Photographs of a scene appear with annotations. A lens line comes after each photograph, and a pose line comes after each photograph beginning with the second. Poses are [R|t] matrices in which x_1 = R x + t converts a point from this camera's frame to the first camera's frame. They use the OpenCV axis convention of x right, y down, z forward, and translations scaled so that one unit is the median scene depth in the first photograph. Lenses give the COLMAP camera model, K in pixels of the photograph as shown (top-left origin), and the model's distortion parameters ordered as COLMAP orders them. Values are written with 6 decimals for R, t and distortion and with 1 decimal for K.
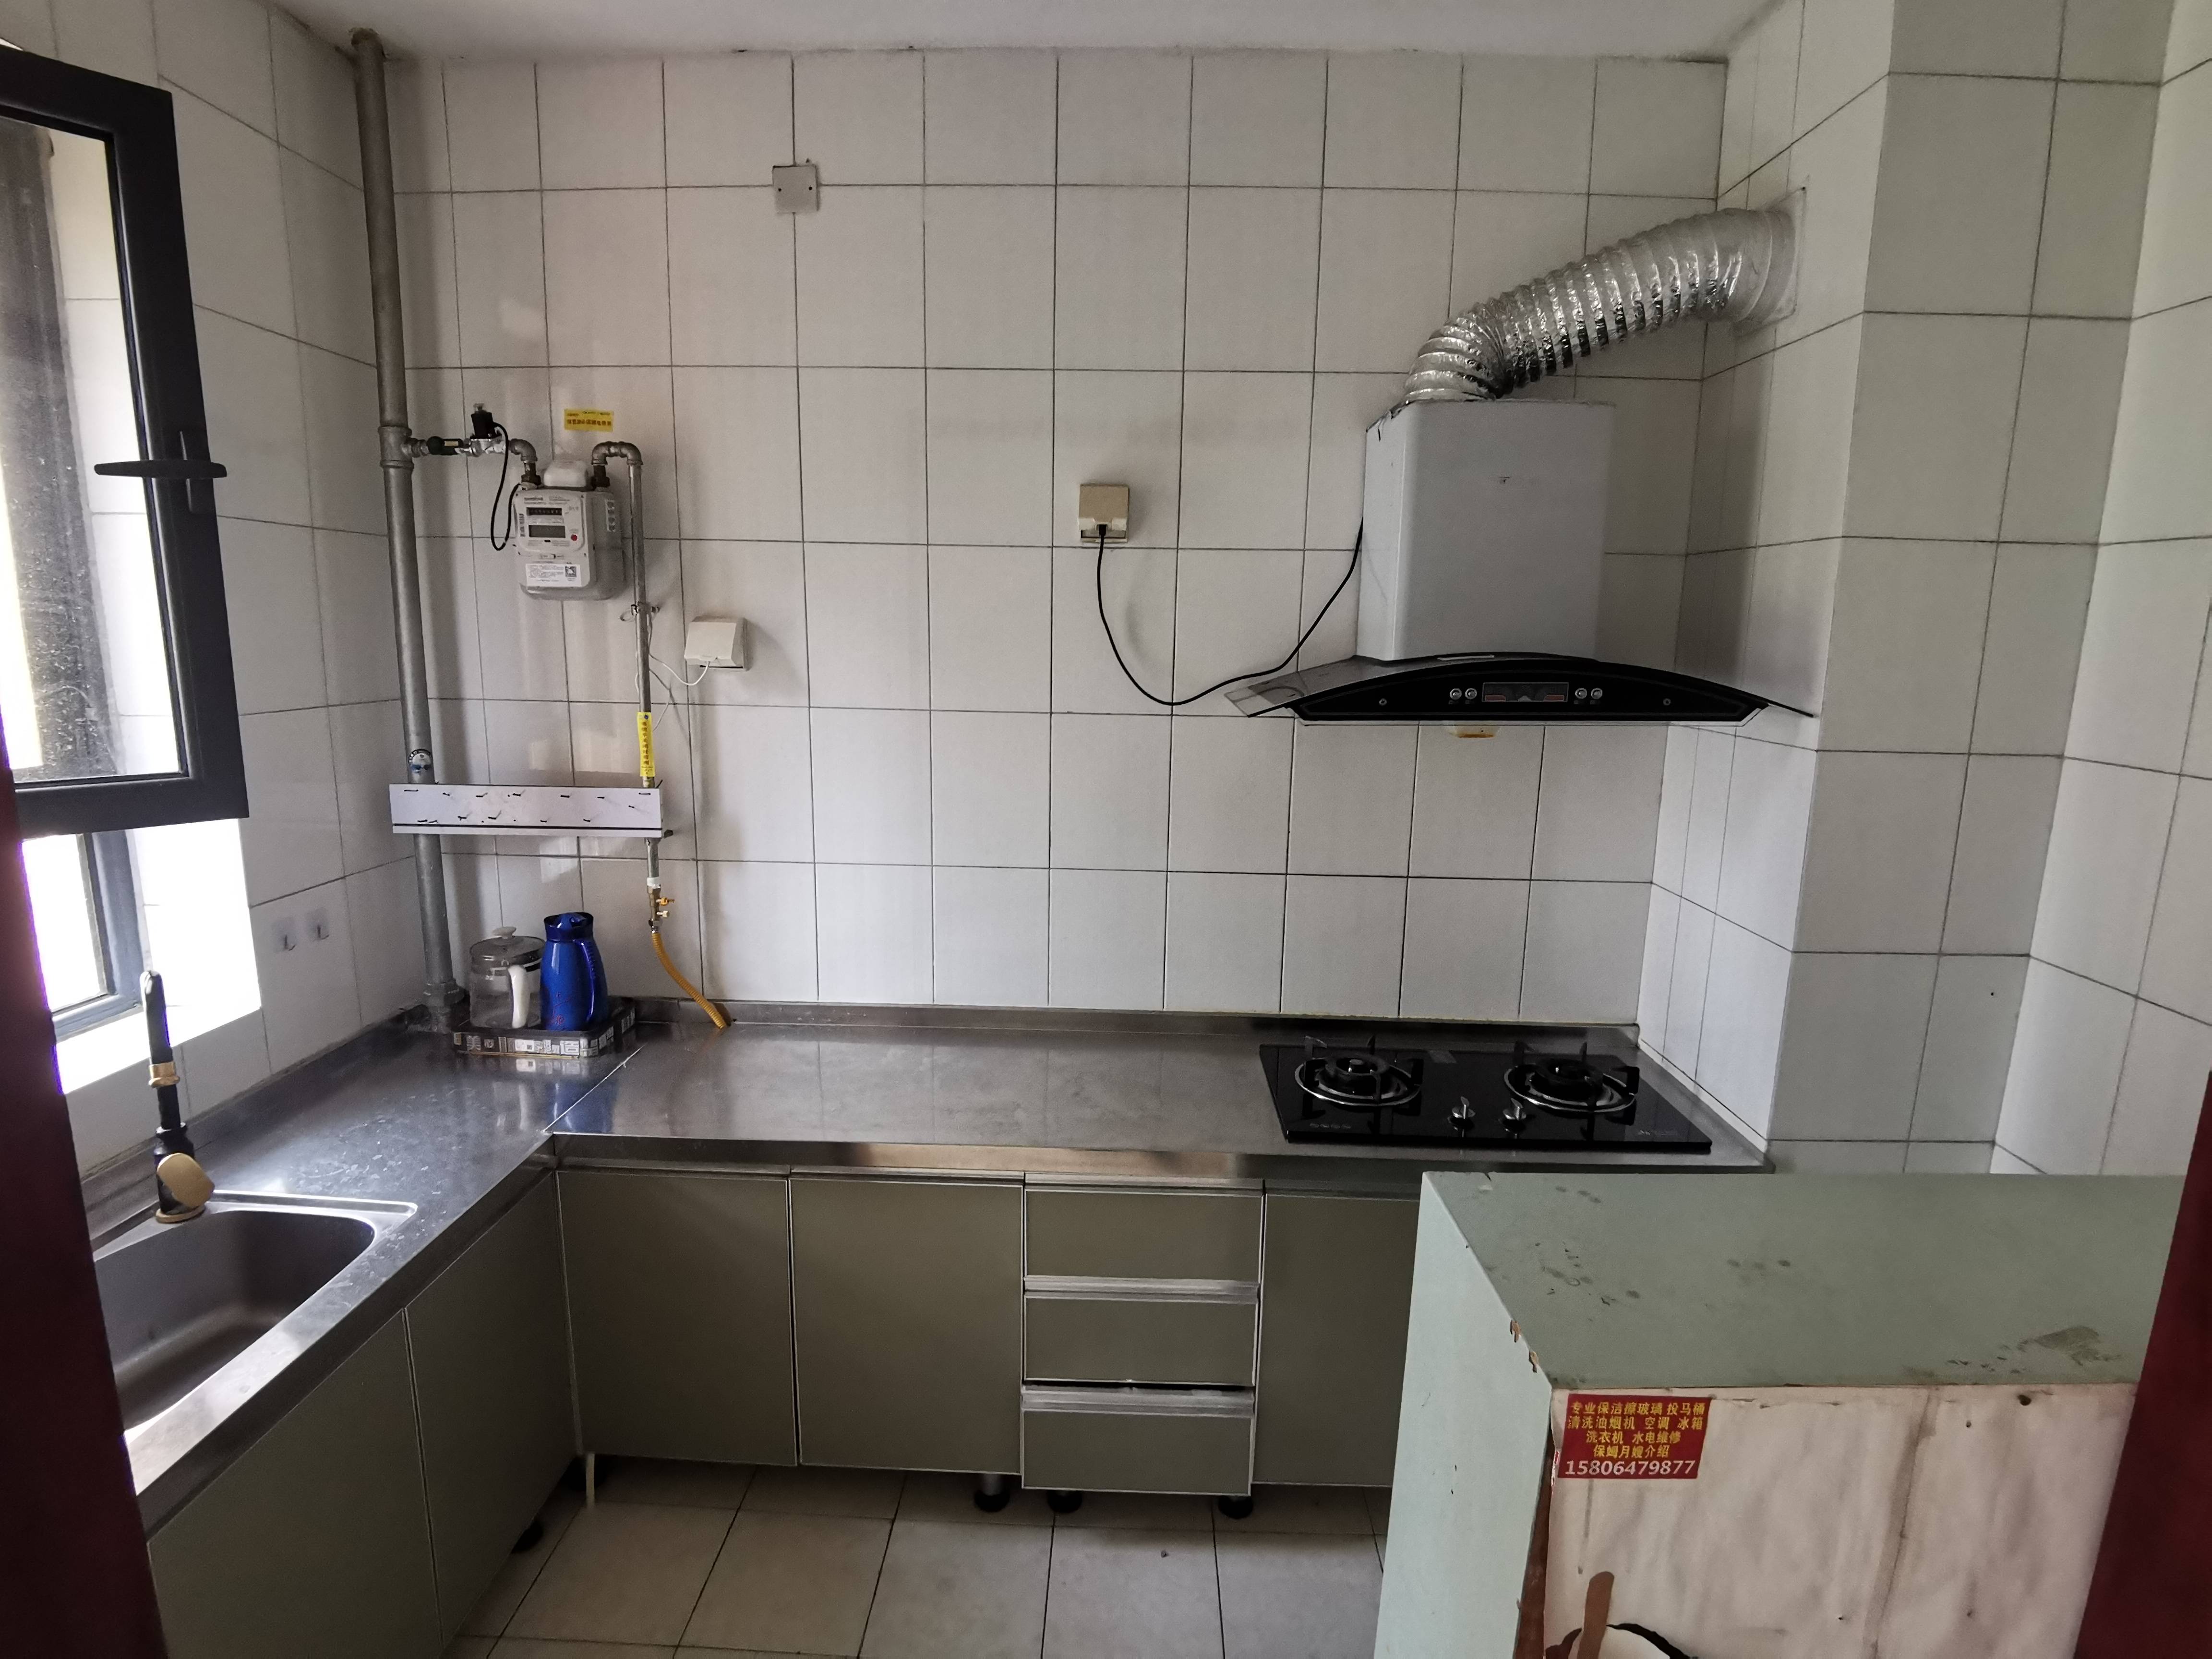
lens RADIAL K [[1101.7, 0, 1099.9], [0, 1101.7, 838.5], [0, 0, 1]] dist [-0.043579, -0.000590]
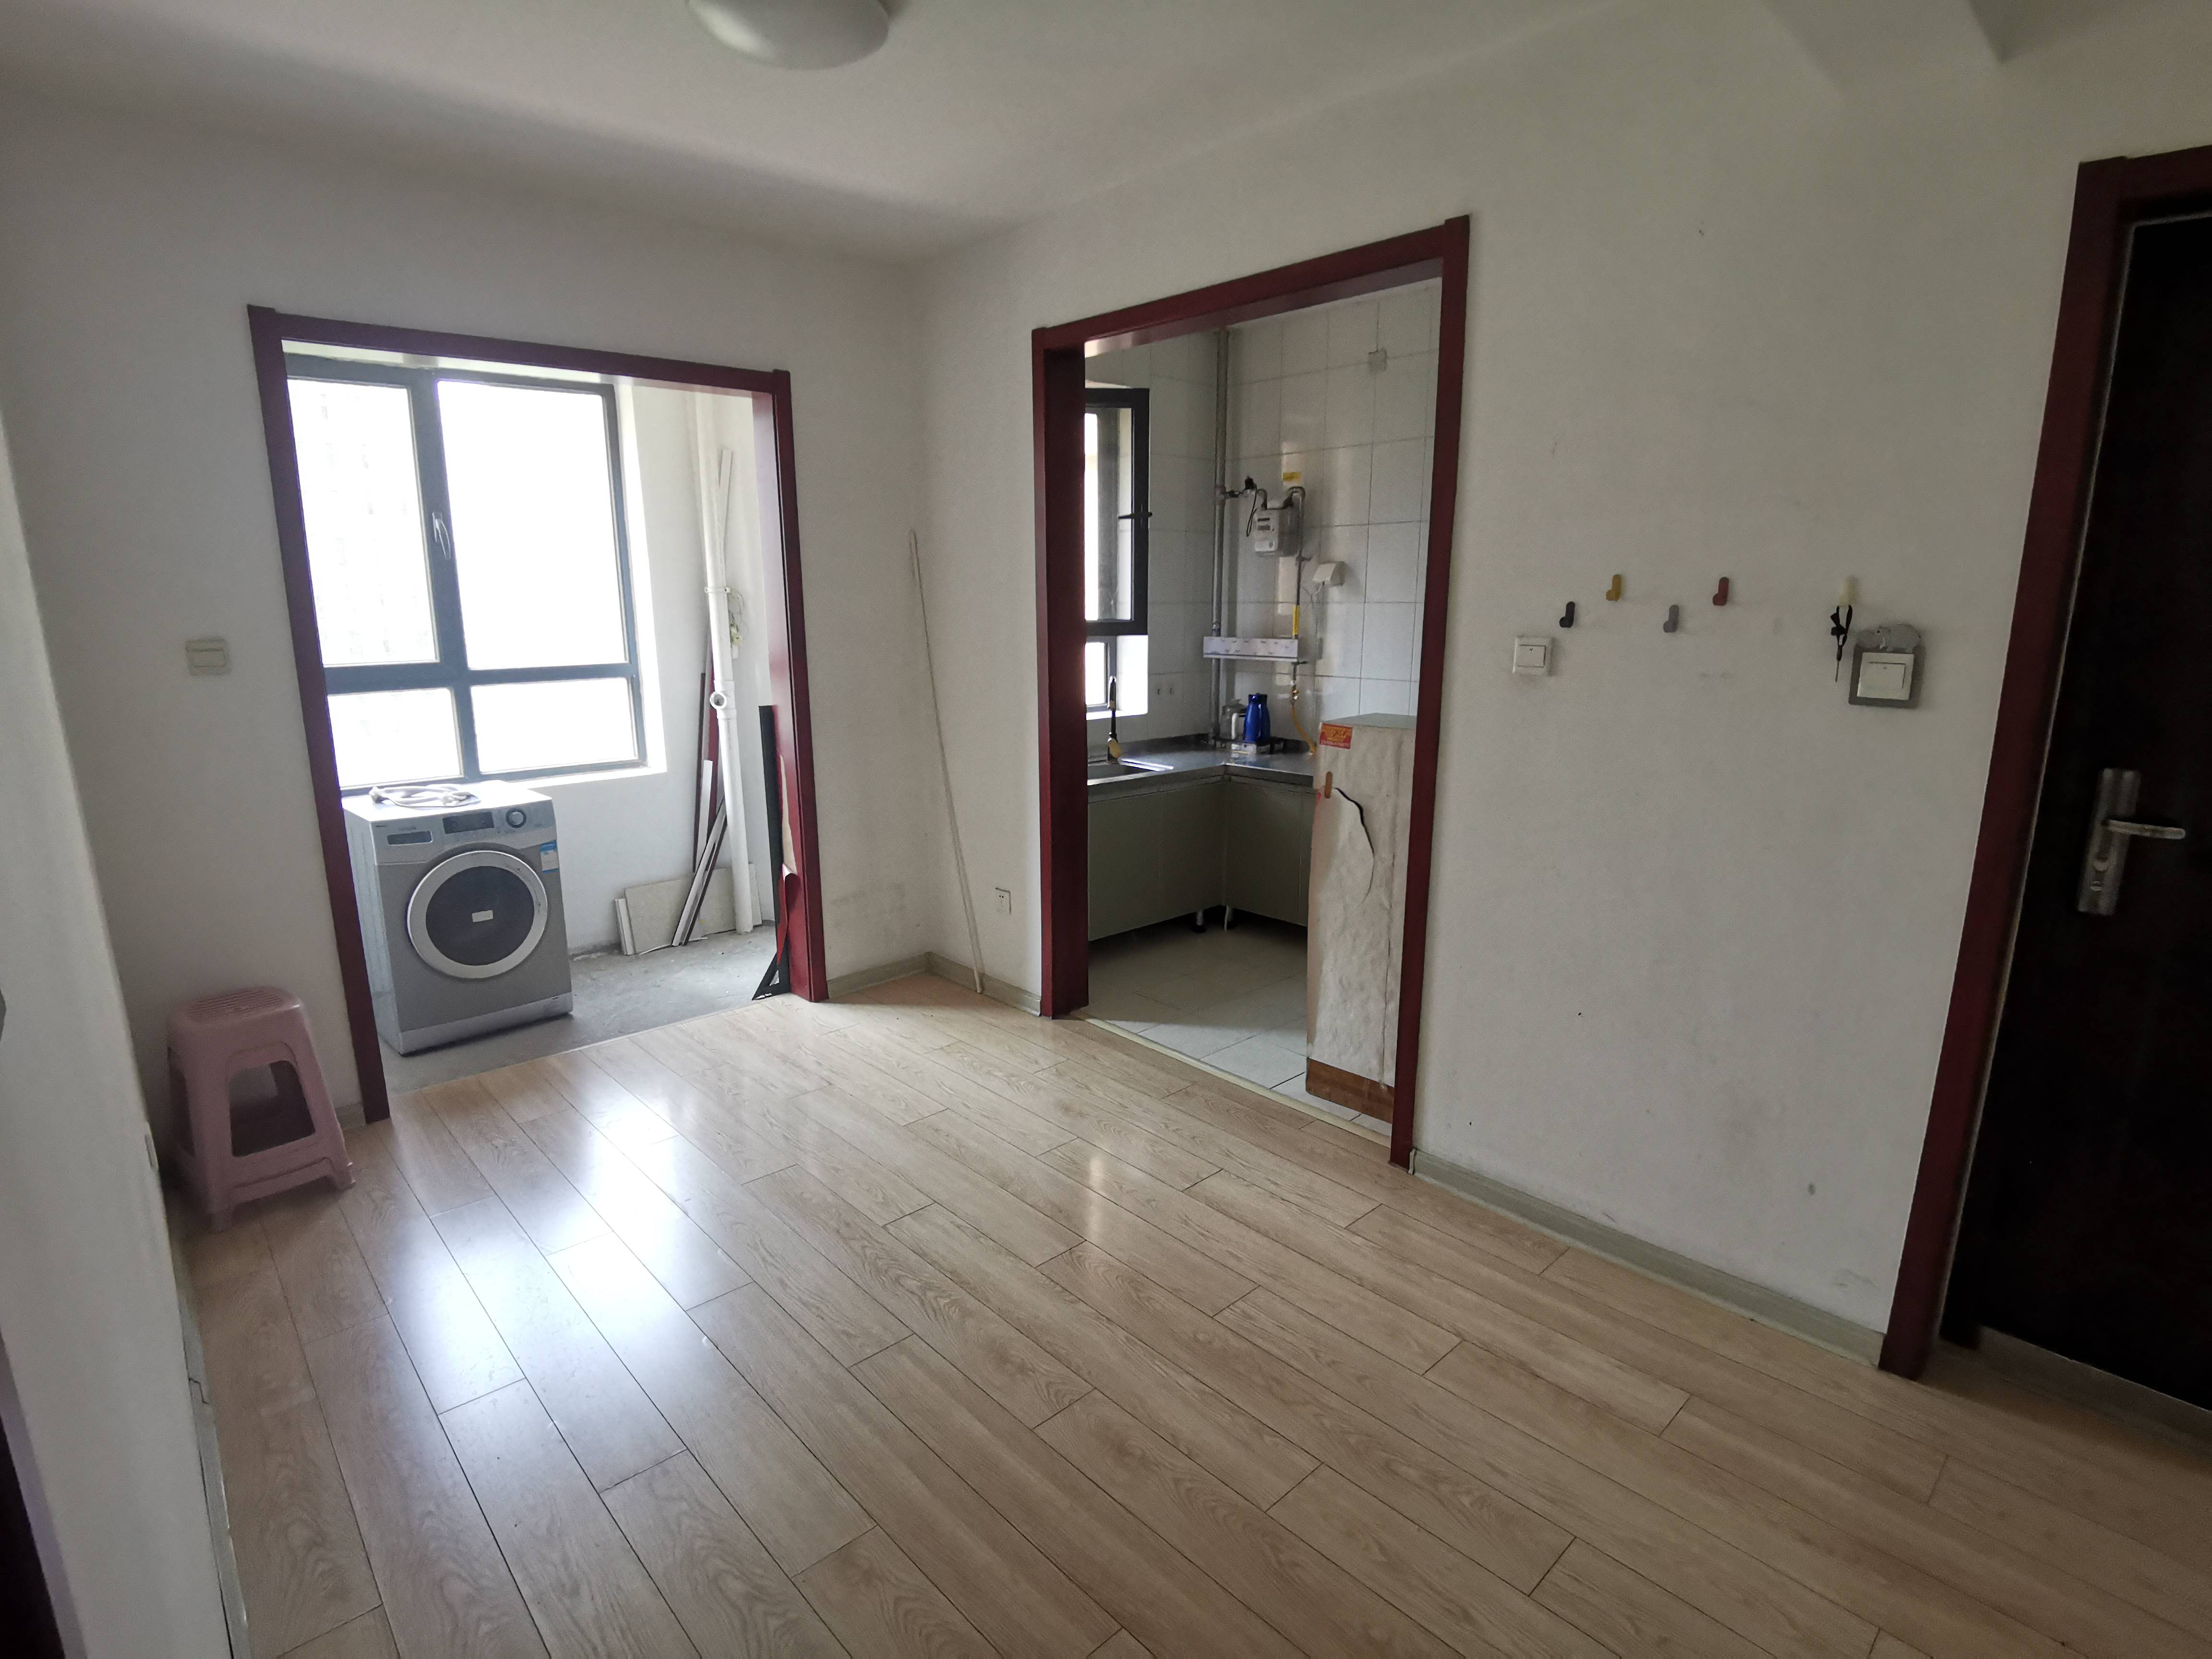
lens RADIAL K [[1101.7, 0, 1099.9], [0, 1101.7, 838.5], [0, 0, 1]] dist [-0.043579, -0.000590]
pose [[0.700296, 0.132530, -0.701442, 0.984579], [-0.114146, 0.990761, 0.073234, 0.249501], [0.704668, 0.028782, 0.708954, -0.912673]]
